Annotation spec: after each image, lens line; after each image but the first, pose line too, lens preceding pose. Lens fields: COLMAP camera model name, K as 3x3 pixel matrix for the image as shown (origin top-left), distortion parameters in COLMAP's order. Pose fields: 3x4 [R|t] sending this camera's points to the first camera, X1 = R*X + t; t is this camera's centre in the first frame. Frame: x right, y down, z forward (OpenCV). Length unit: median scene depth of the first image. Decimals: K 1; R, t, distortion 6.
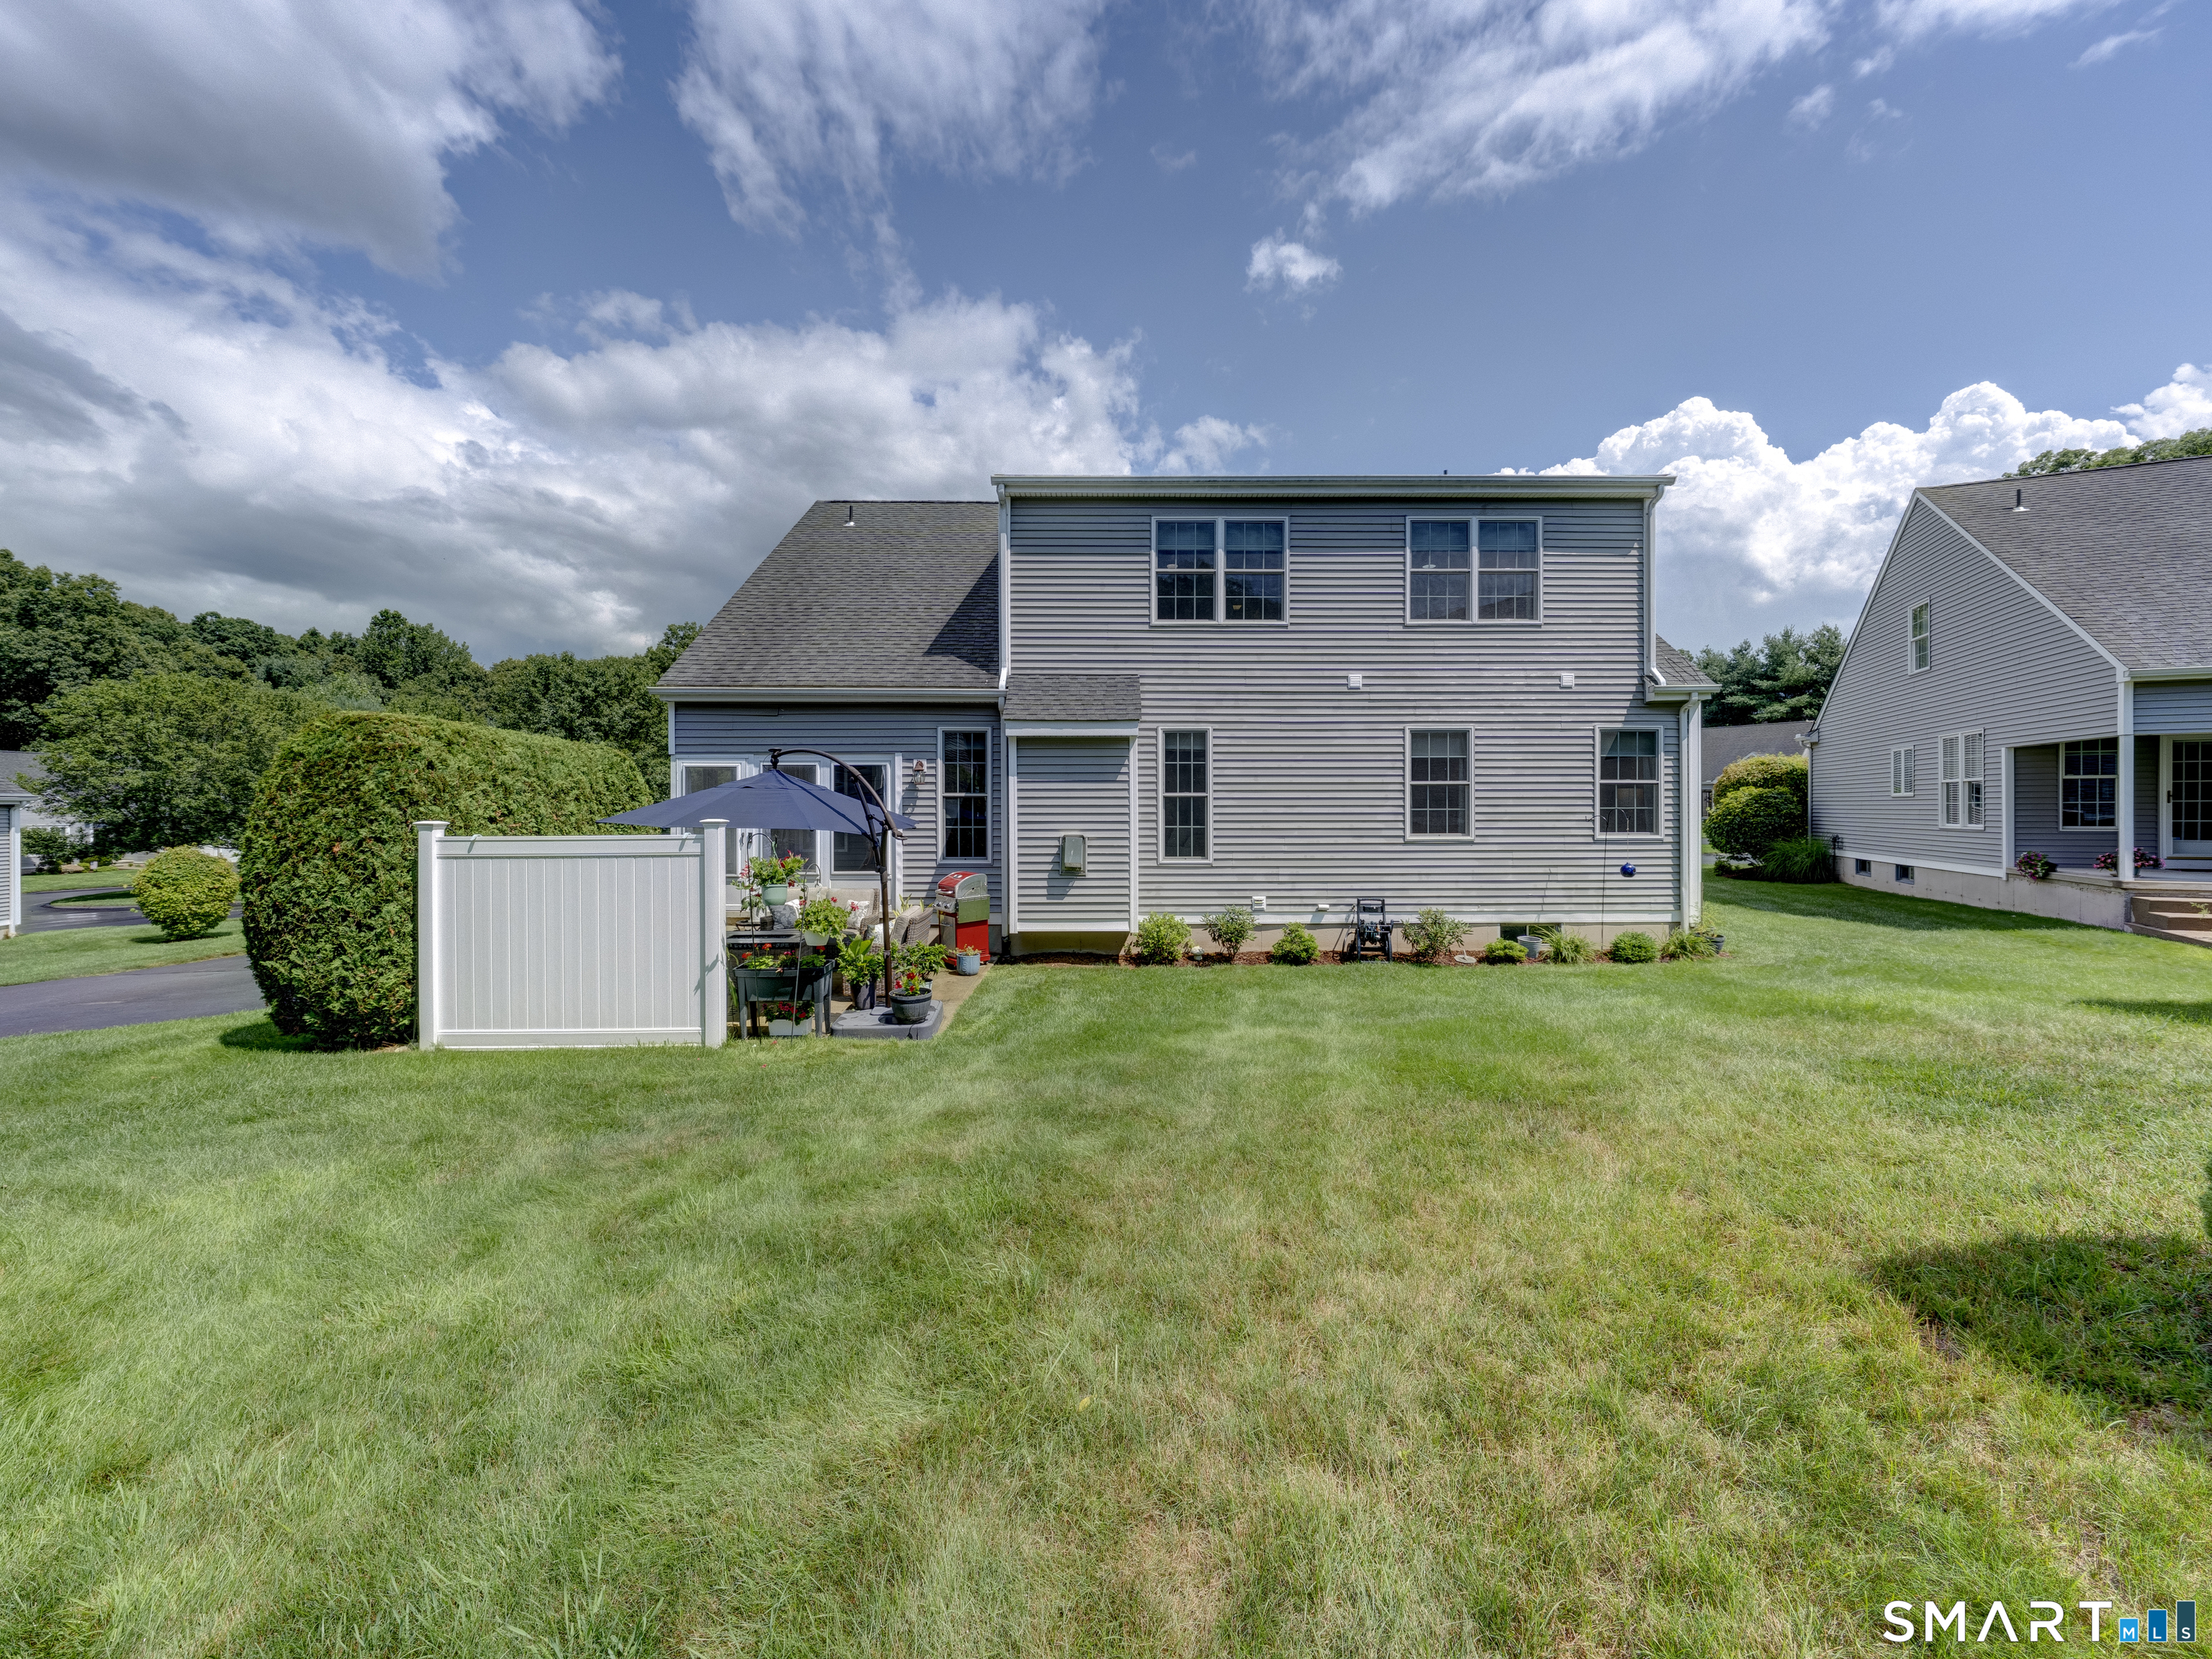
lens RADIAL K [[841.7, 0, 1108.7], [0, 841.7, 820.3], [0, 0, 1]] dist [-0.002284, -0.000138]
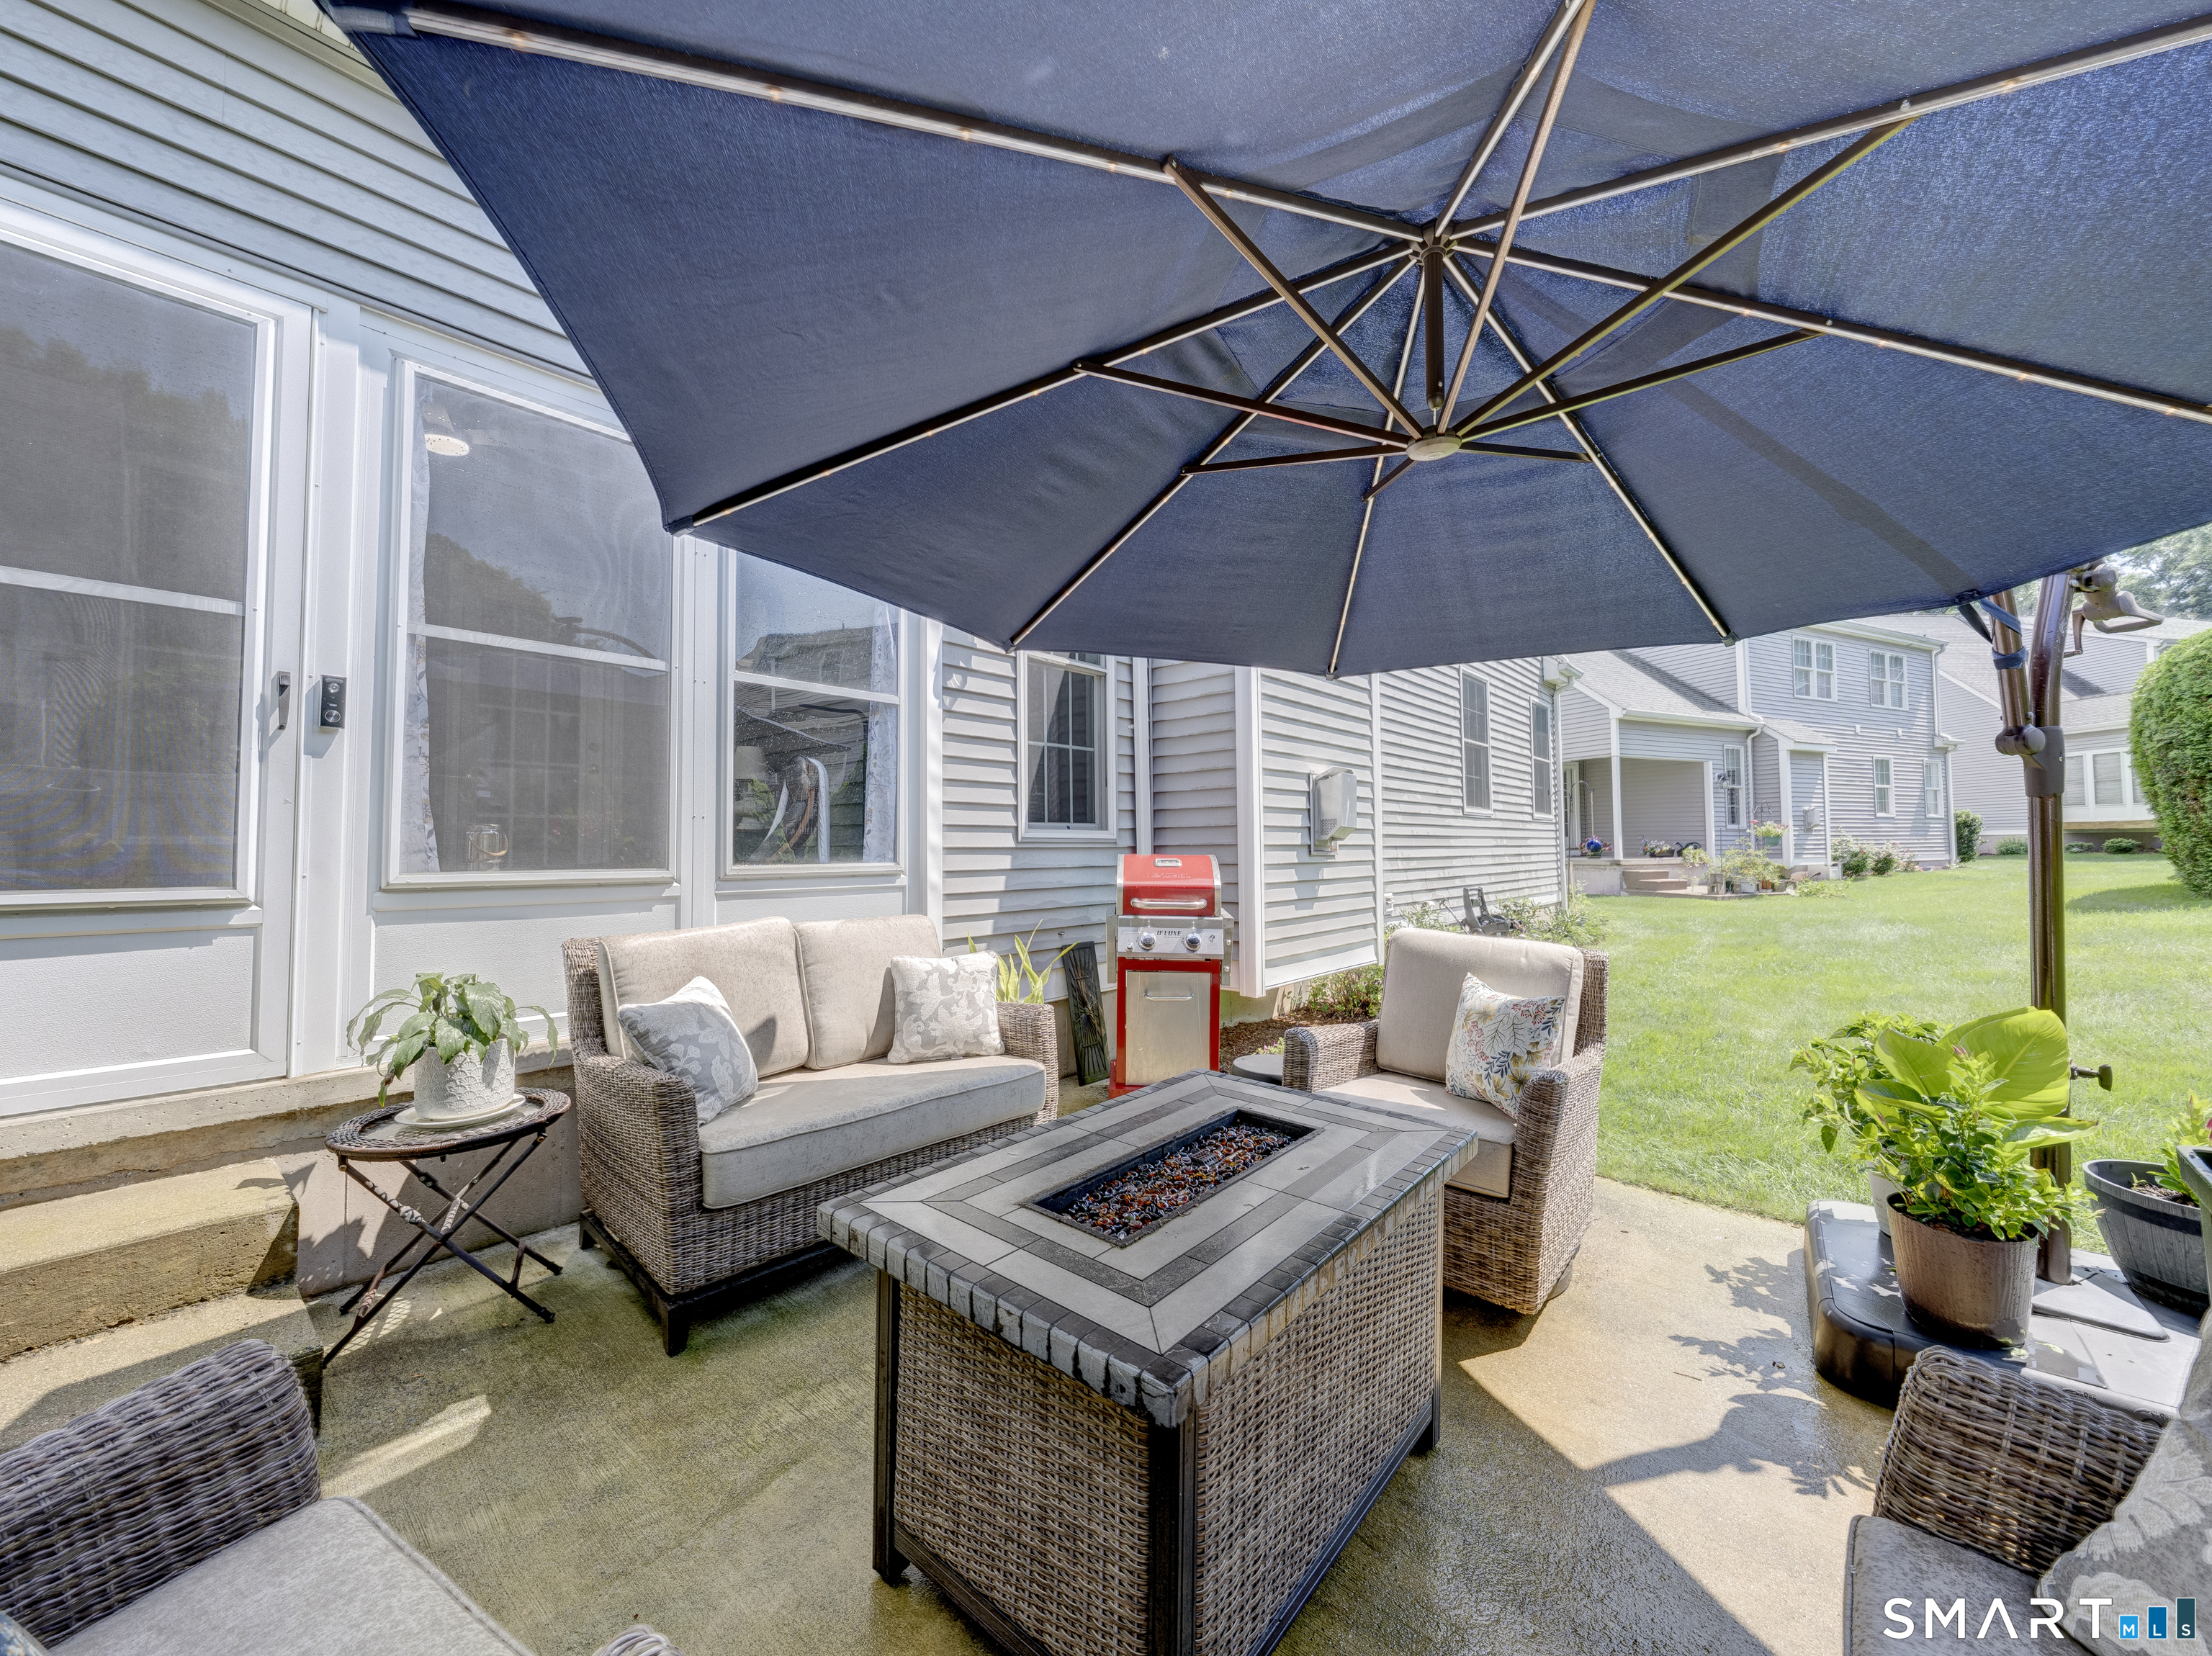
lens RADIAL K [[841.7, 0, 1108.7], [0, 841.7, 818.8], [0, 0, 1]] dist [-0.002284, -0.000138]
pose [[0.663264, 0.025248, 0.747959, -0.448849], [0.020742, 0.998427, -0.052096, 0.062713], [-0.748098, 0.050068, 0.661697, 0.733420]]
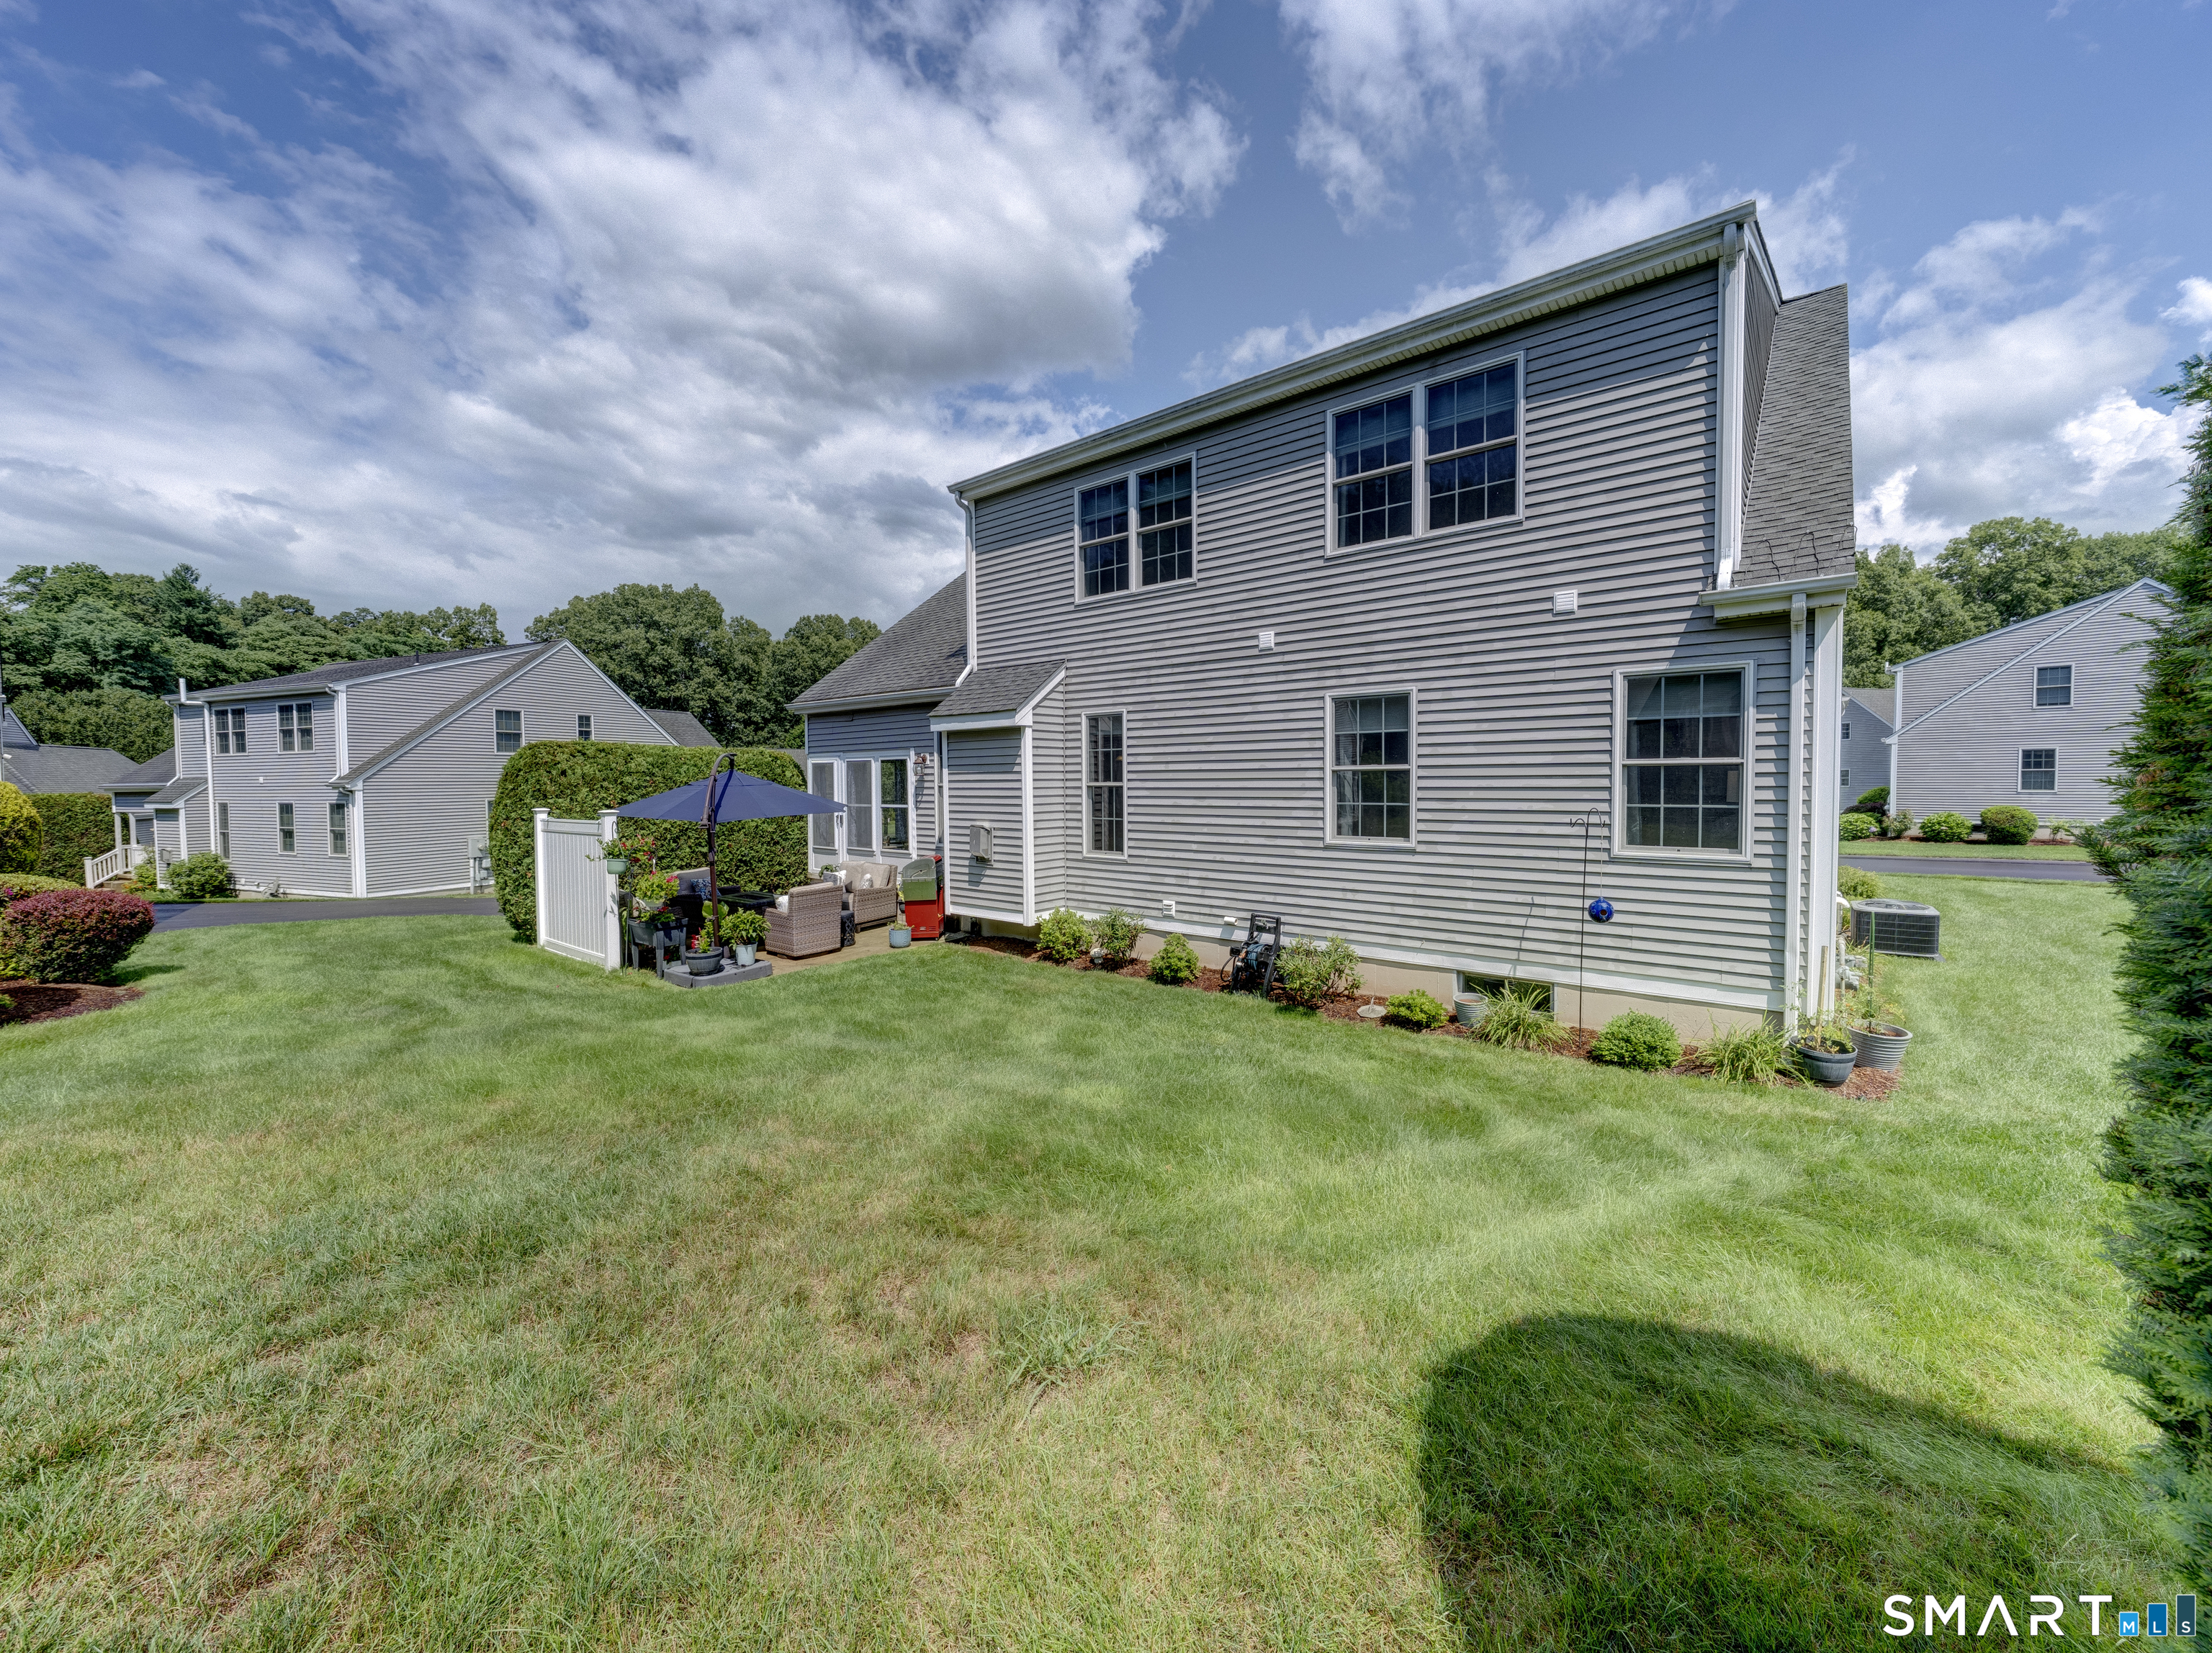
lens RADIAL K [[841.7, 0, 1108.7], [0, 841.7, 817.3], [0, 0, 1]] dist [-0.002284, -0.000138]
pose [[0.767063, 0.023857, -0.641128, 0.689896], [-0.001493, 0.999372, 0.035401, -0.026828], [0.641570, -0.026197, 0.766617, 0.293273]]
